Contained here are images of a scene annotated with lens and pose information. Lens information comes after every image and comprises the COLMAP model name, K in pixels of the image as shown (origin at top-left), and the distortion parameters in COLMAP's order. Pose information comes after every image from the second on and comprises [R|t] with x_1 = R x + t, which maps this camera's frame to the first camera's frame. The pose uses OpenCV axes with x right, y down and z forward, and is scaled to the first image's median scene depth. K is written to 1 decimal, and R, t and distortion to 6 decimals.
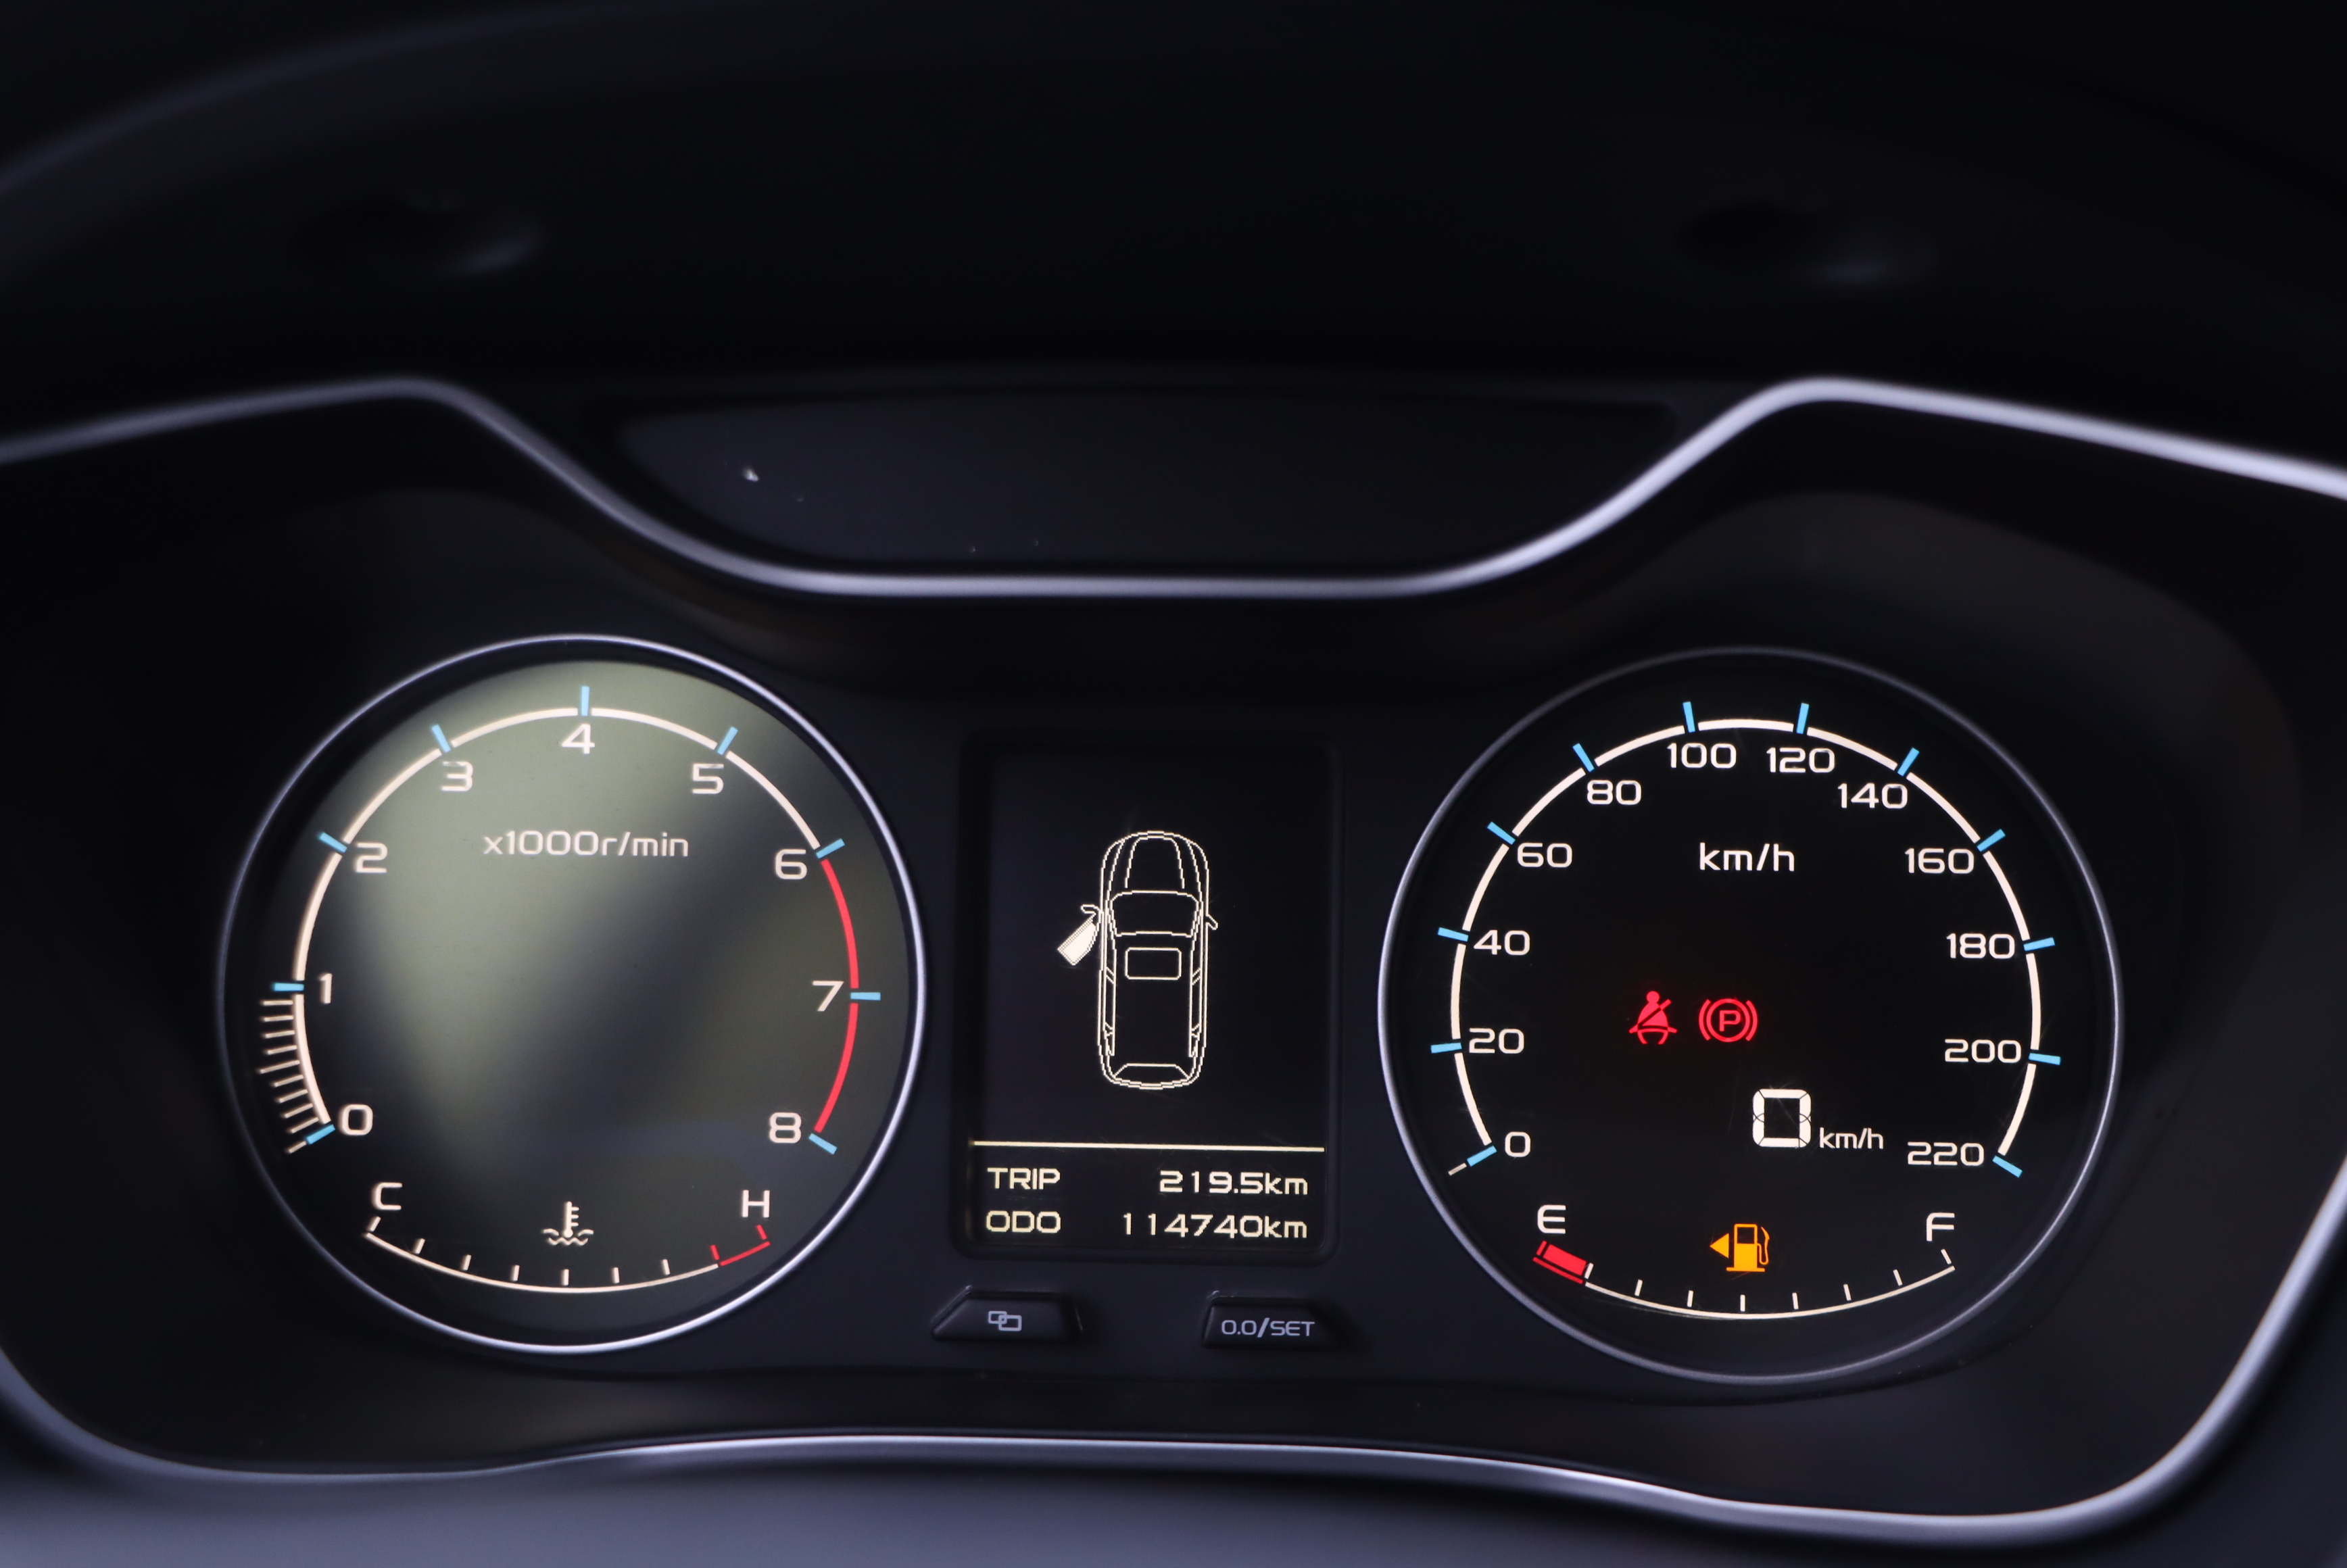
lens RADIAL K [[3061.2, 0, 1178.4], [0, 3061.2, 827.2], [0, 0, 1]] dist [-0.044699, 0.341644]
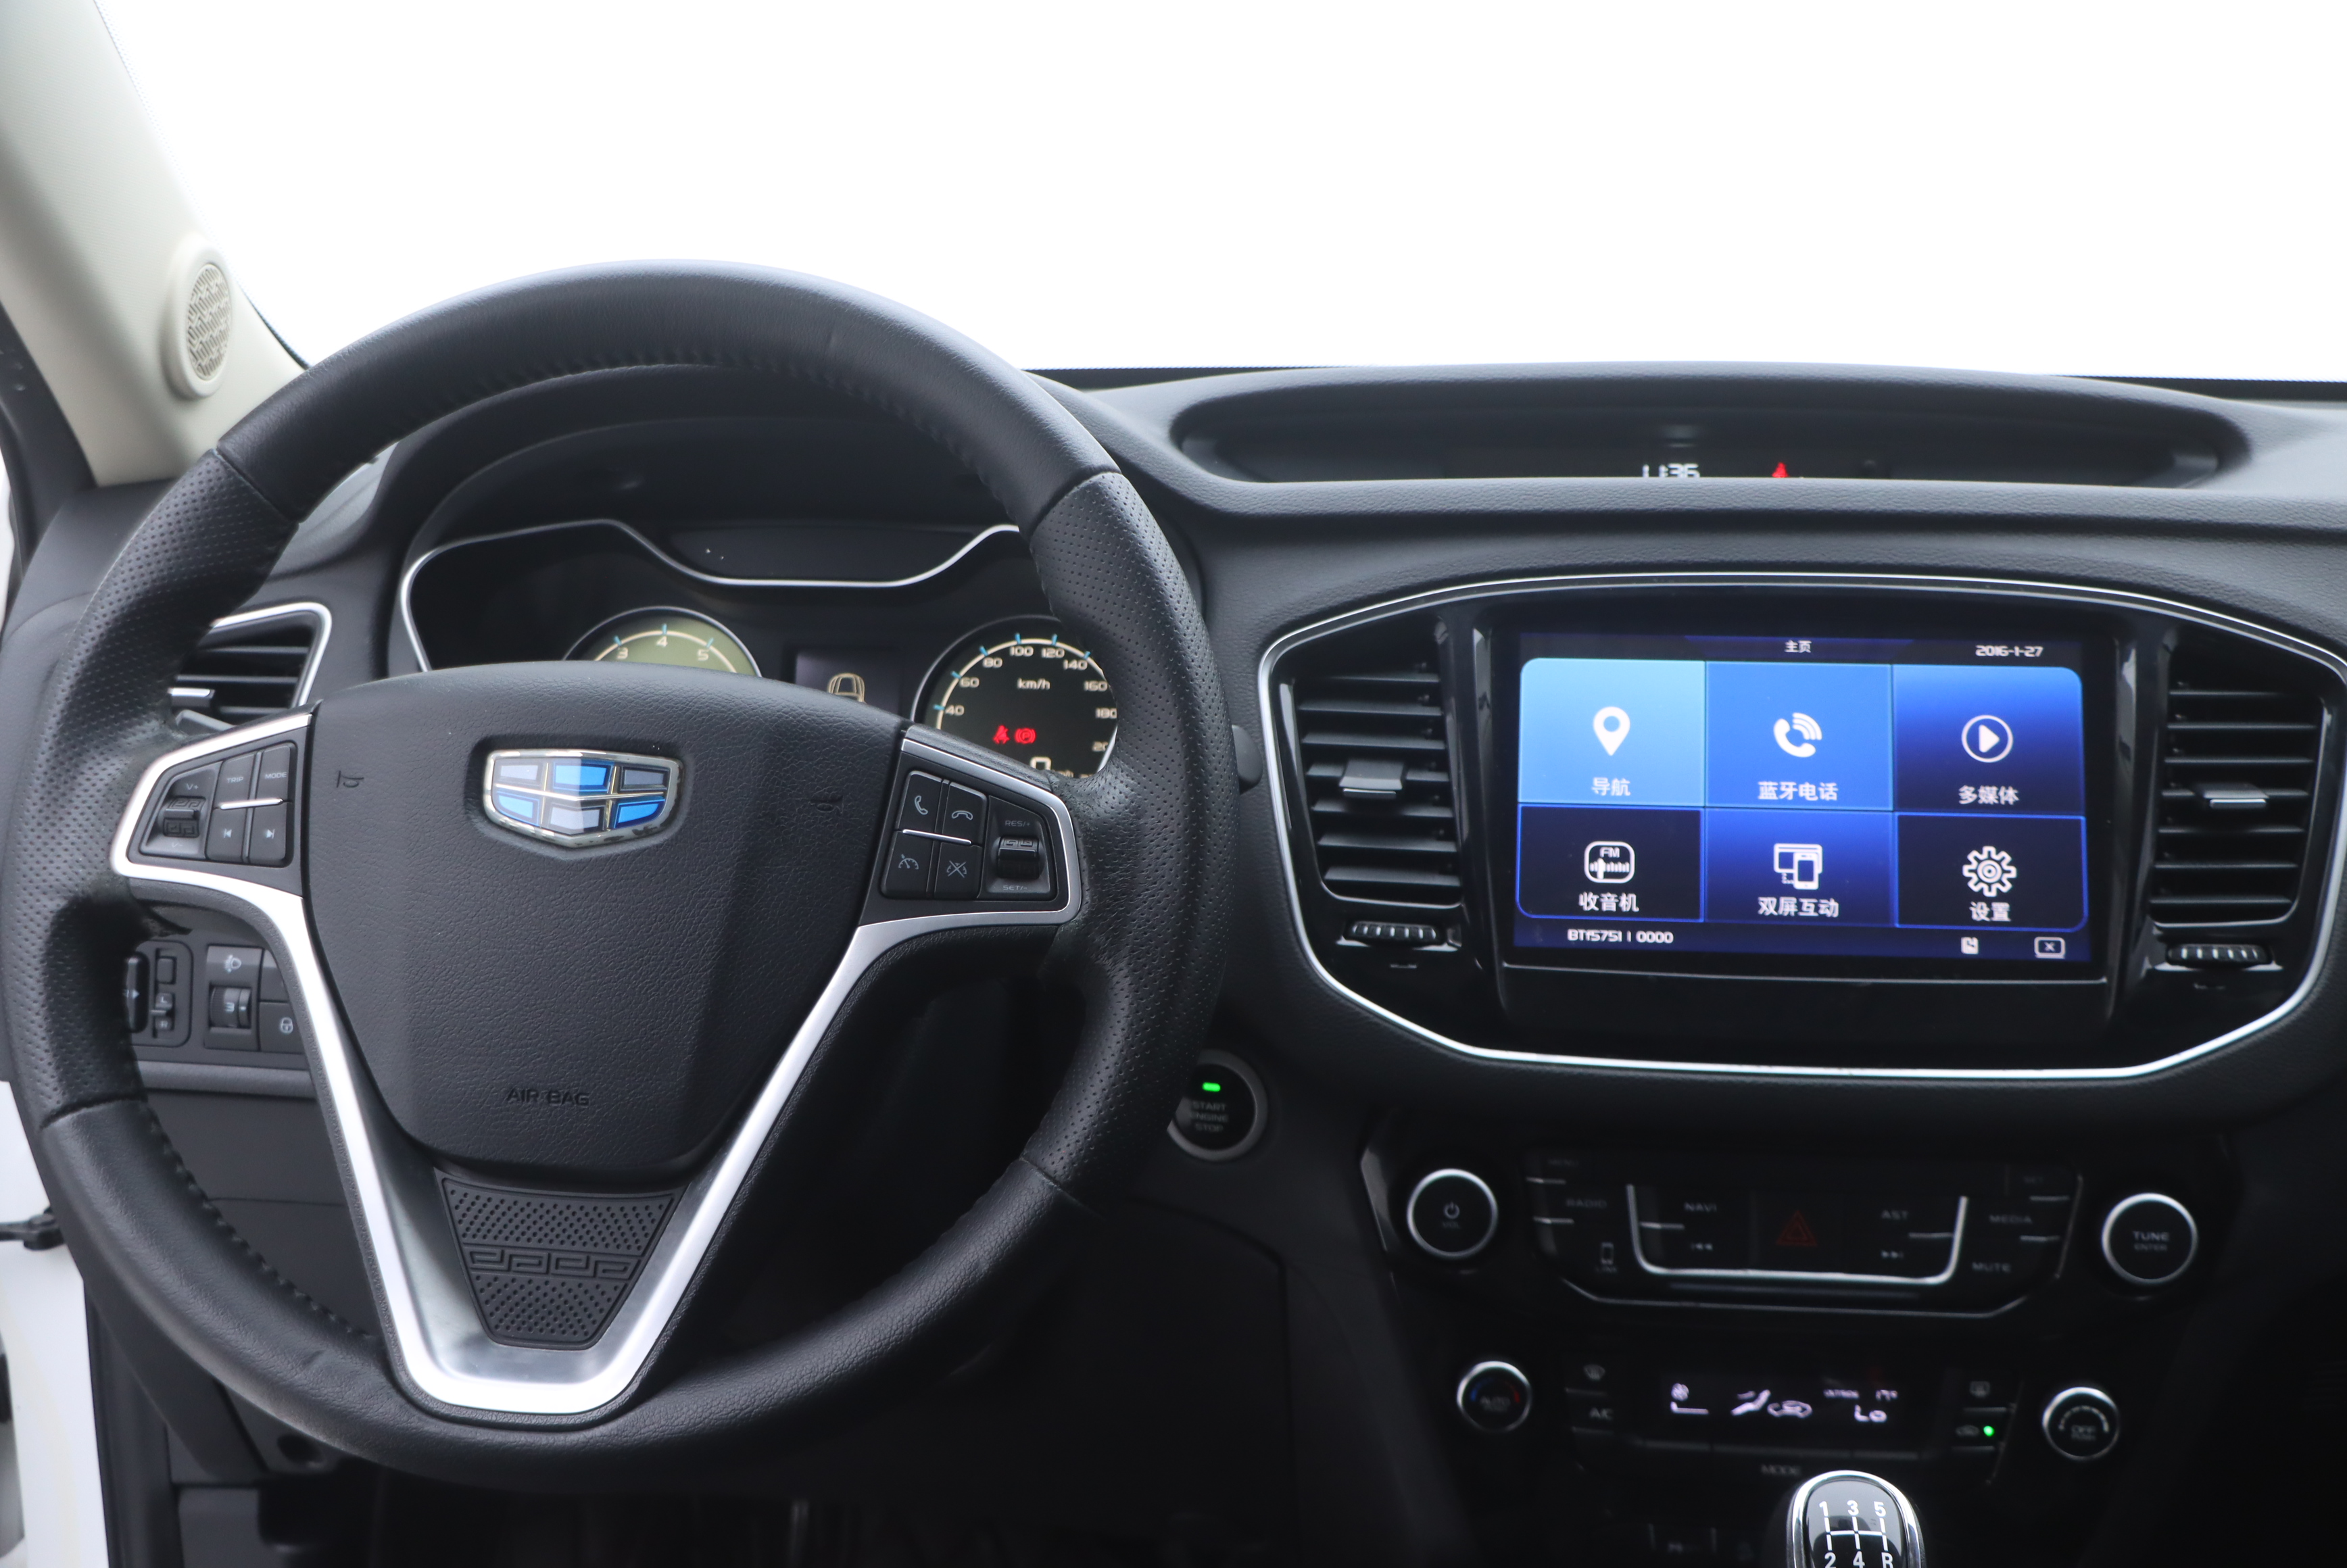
lens RADIAL K [[2743.1, 0, 1183.8], [0, 2743.1, 820.5], [0, 0, 1]] dist [-0.079874, 0.300651]
pose [[0.998235, 0.020789, -0.055625, 0.491864], [-0.024042, 0.998000, -0.058464, 0.303897], [0.054298, 0.059698, 0.996739, -1.728781]]
